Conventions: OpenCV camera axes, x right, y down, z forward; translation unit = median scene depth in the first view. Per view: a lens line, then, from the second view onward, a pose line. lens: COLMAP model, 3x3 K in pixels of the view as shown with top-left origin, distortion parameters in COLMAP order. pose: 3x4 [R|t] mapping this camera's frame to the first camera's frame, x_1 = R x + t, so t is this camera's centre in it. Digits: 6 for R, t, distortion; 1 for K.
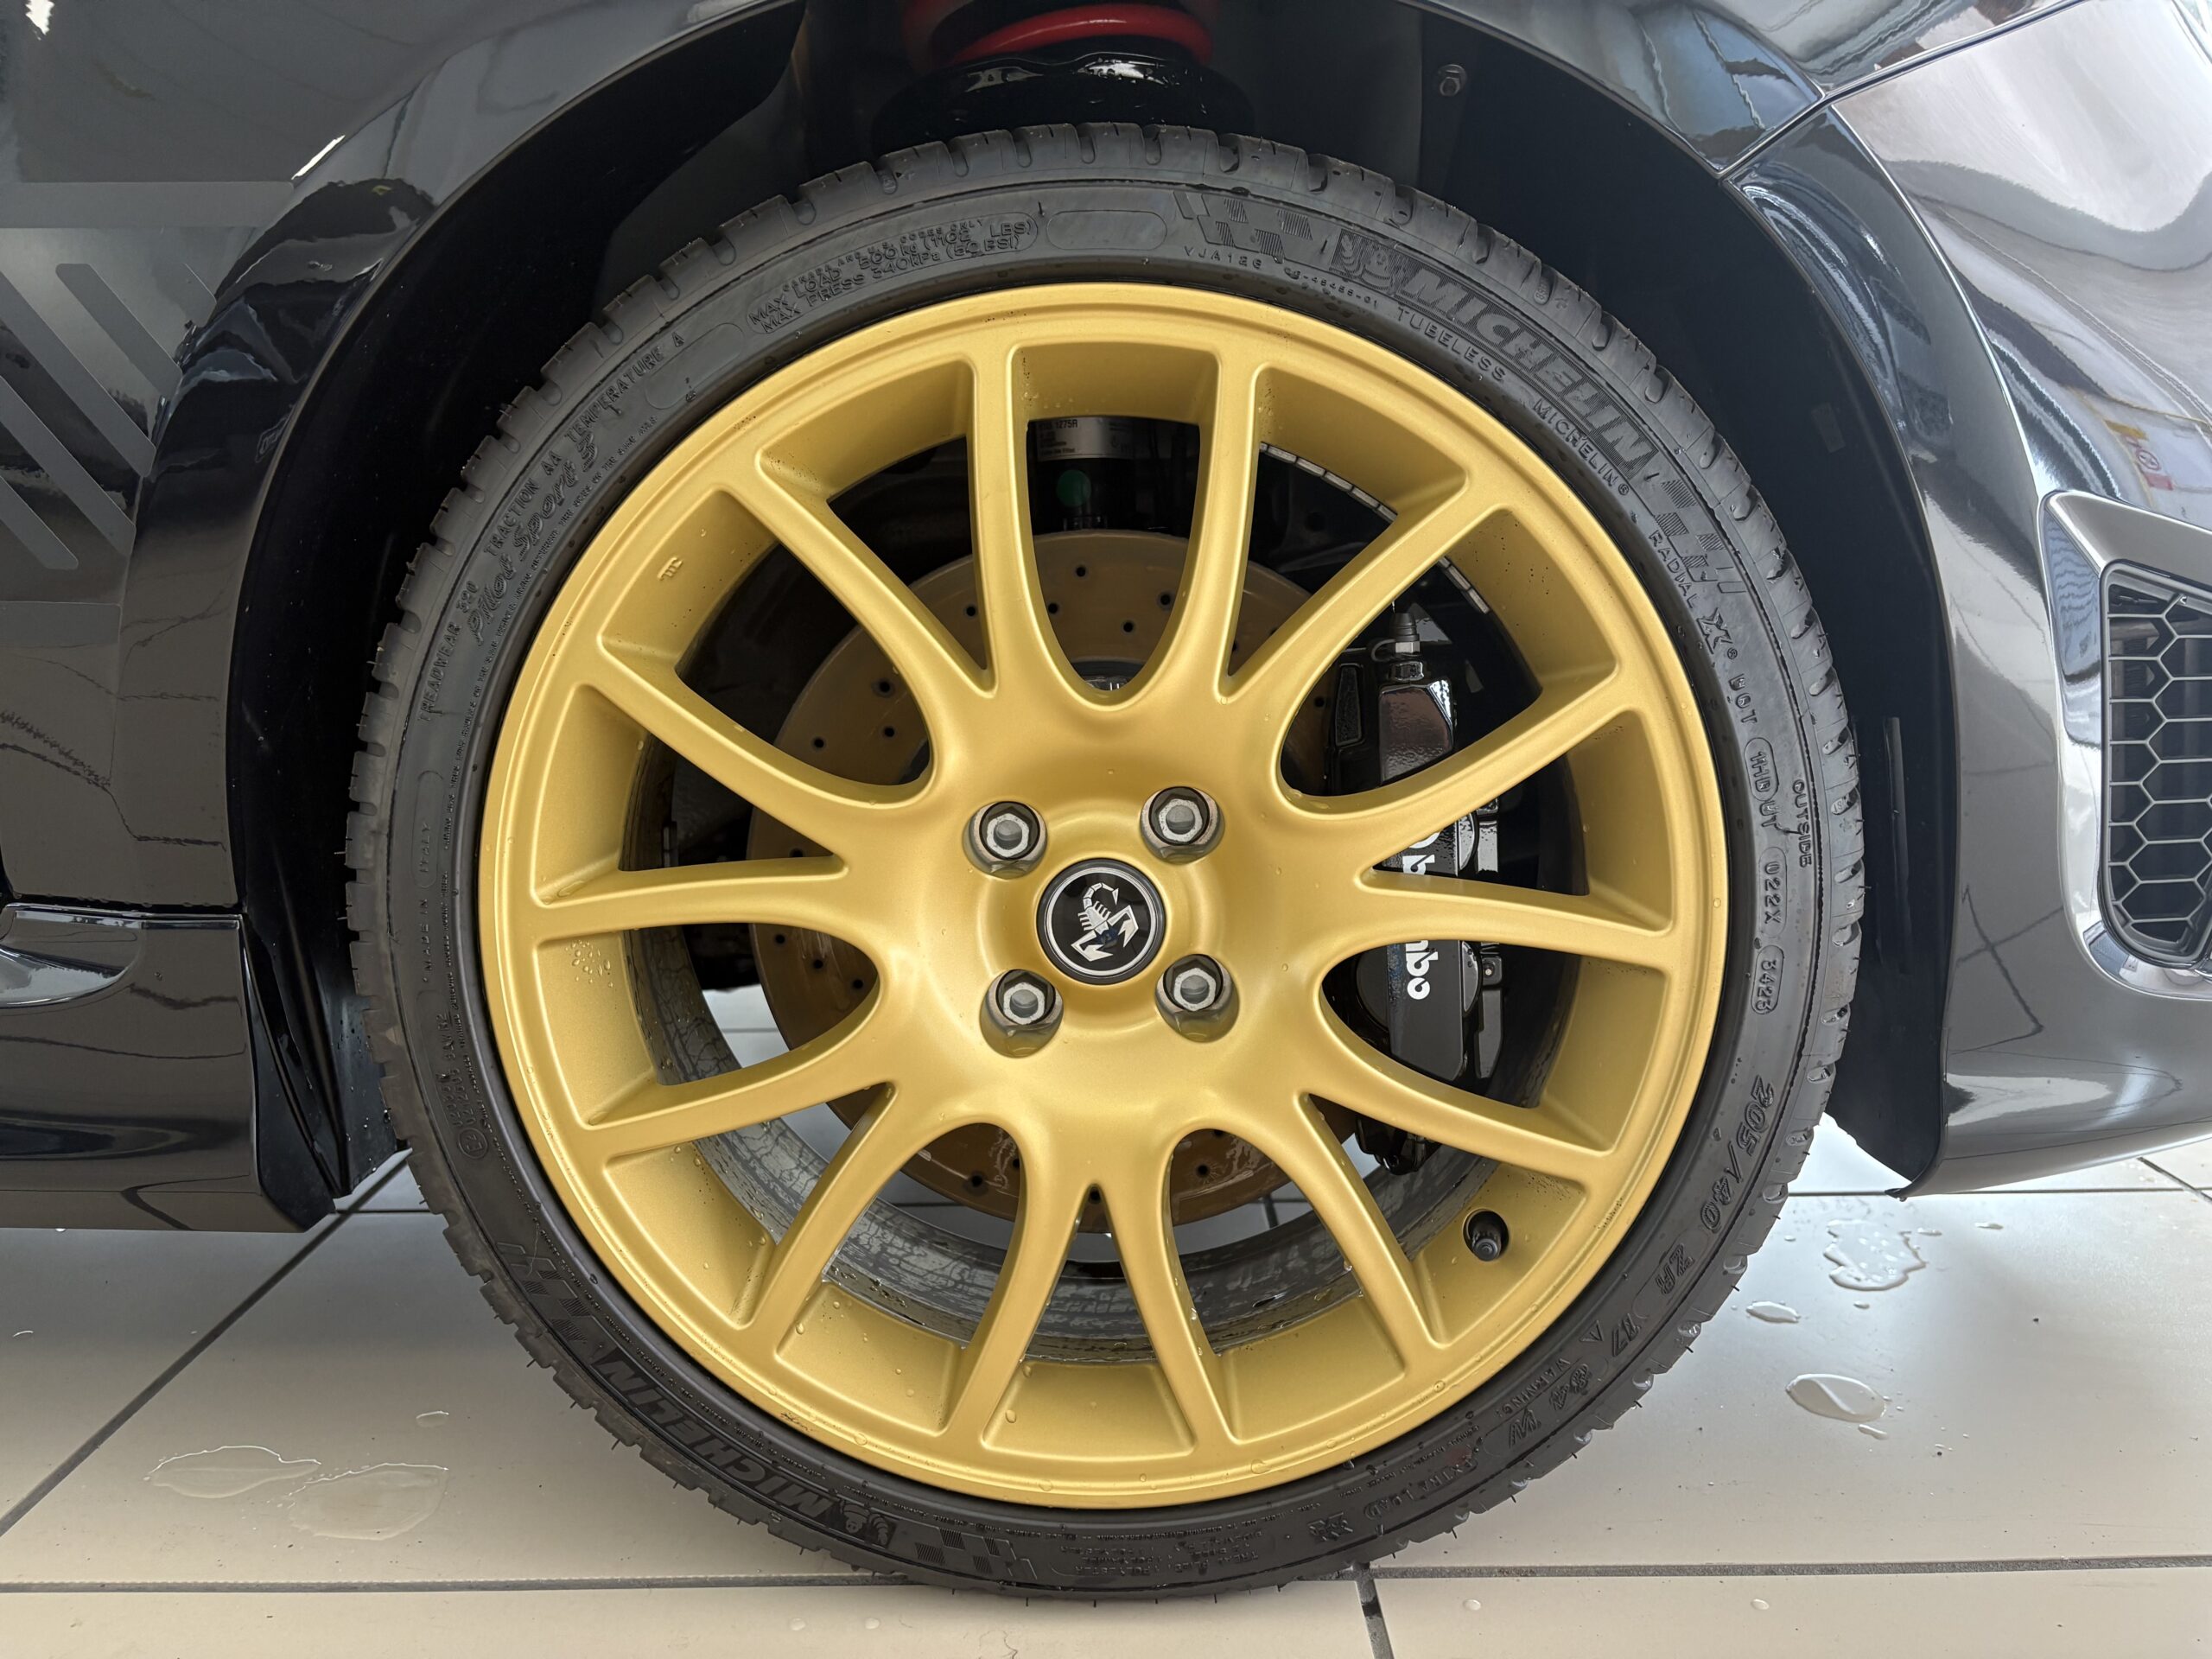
lens RADIAL K [[1670.8, 0, 1105.5], [0, 1670.8, 816.2], [0, 0, 1]] dist [0.042716, -0.049624]
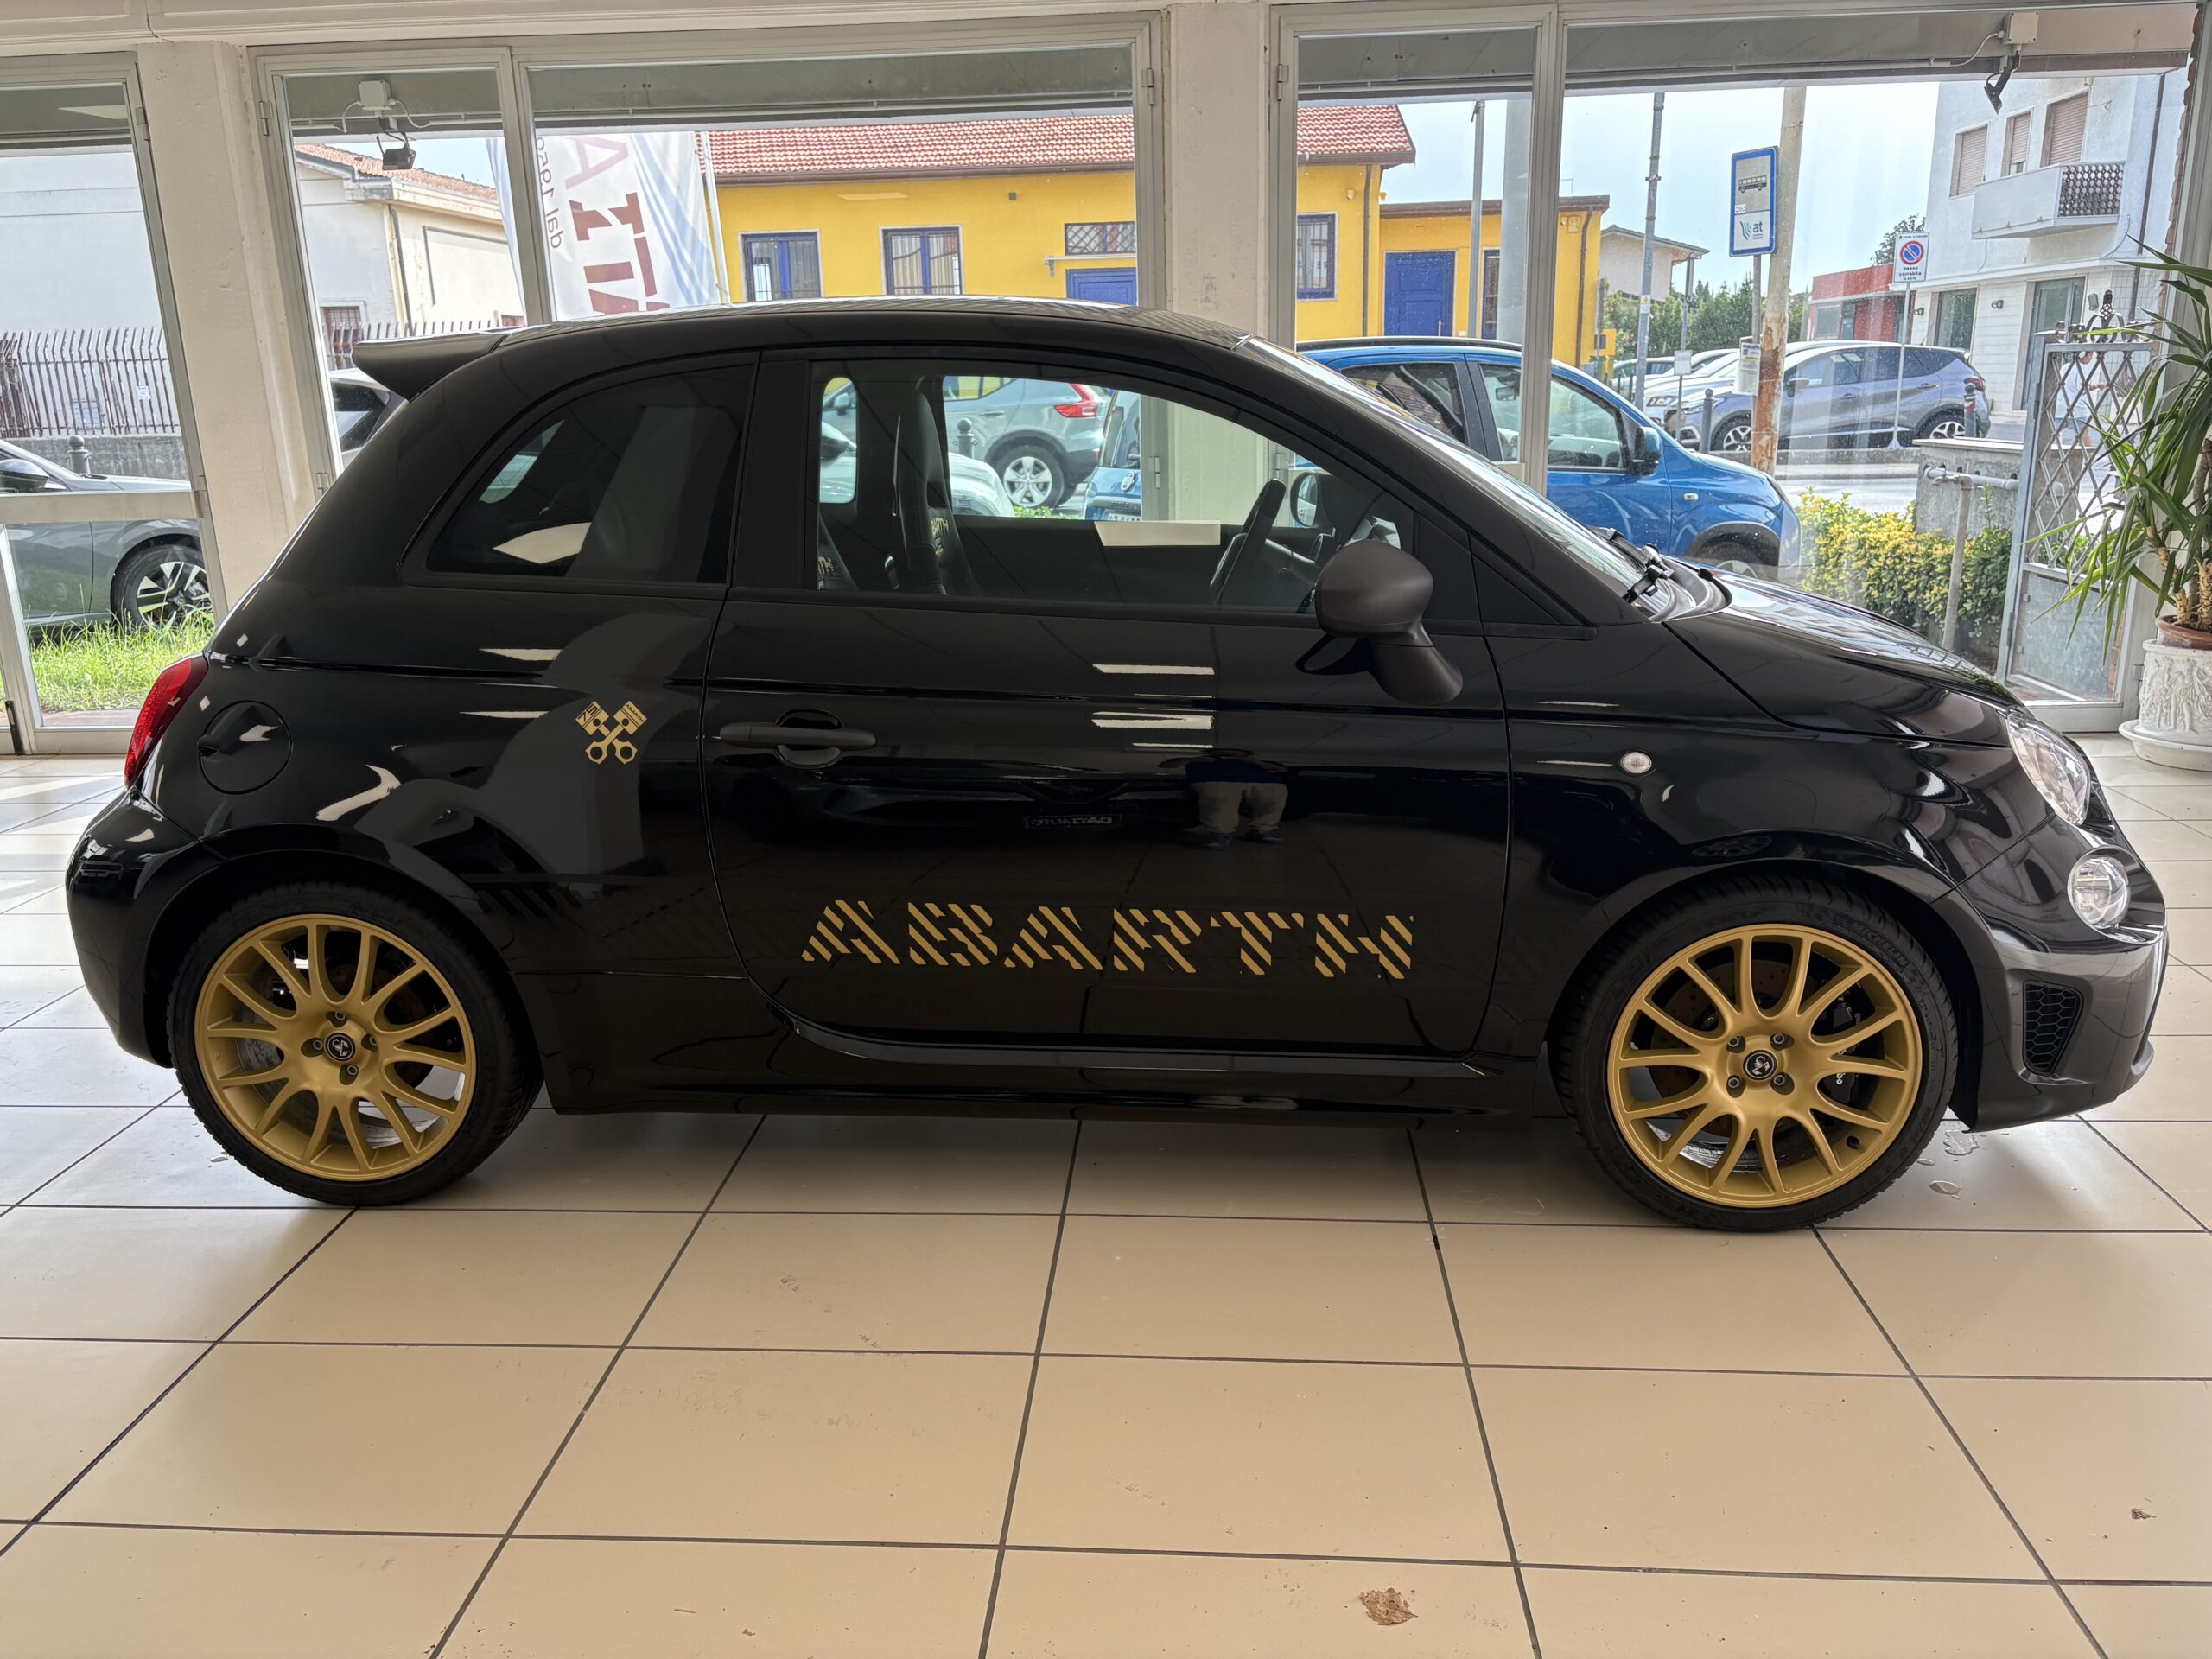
lens RADIAL K [[1671.8, 0, 1115.9], [0, 1671.8, 834.8], [0, 0, 1]] dist [0.040342, -0.062869]
pose [[0.996469, 0.007196, -0.083649, -1.208758], [0.001272, 0.994912, 0.100743, -0.895046], [0.083949, -0.100494, 0.991390, -3.070344]]
